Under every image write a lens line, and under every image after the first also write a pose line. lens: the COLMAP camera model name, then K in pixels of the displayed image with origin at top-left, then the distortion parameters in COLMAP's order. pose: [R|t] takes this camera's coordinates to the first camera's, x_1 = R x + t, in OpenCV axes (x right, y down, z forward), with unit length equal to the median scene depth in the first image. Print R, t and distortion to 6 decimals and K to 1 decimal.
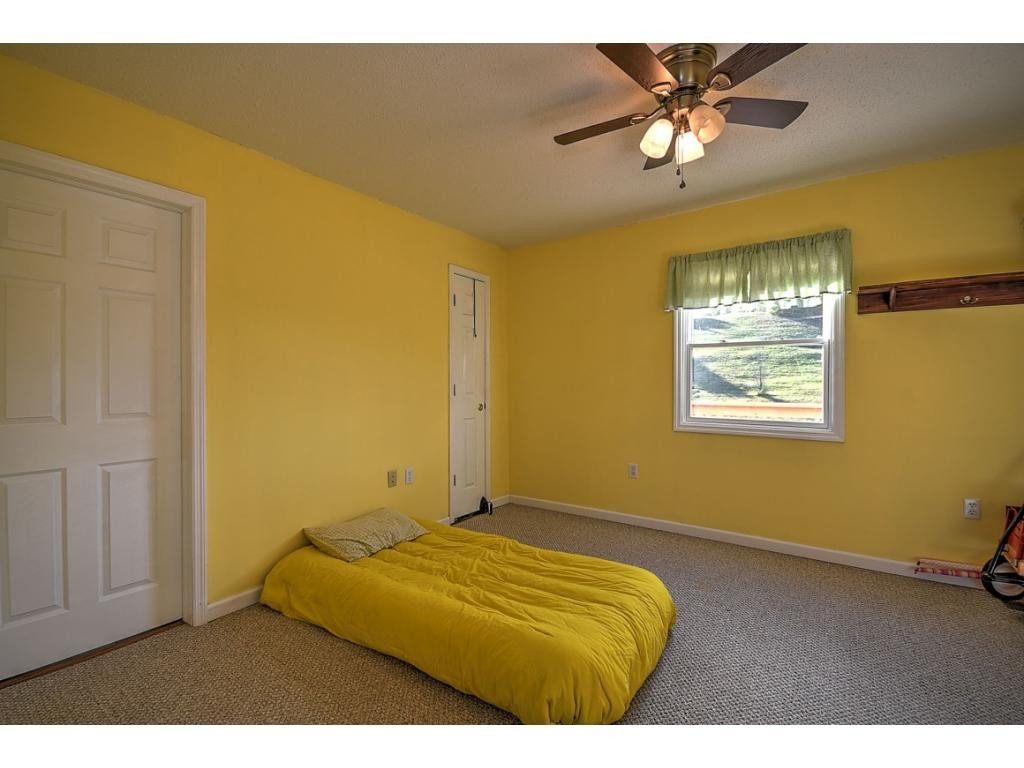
lens RADIAL K [[447.5, 0, 503.9], [0, 447.5, 382.4], [0, 0, 1]] dist [0.002725, -0.011613]
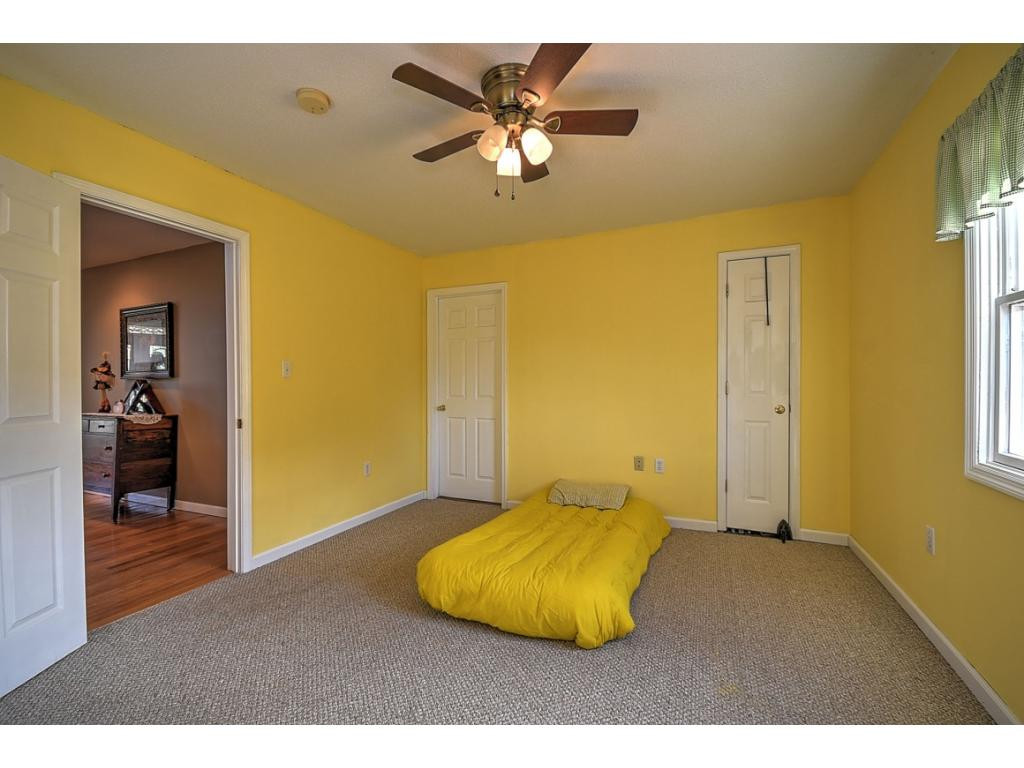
lens RADIAL K [[447.5, 0, 503.9], [0, 447.5, 382.4], [0, 0, 1]] dist [0.002725, -0.011613]
pose [[0.207772, 0.005295, -0.978163, 0.759780], [0.005254, 0.999965, 0.006529, -0.003191], [0.978163, -0.006495, 0.207737, 0.396422]]
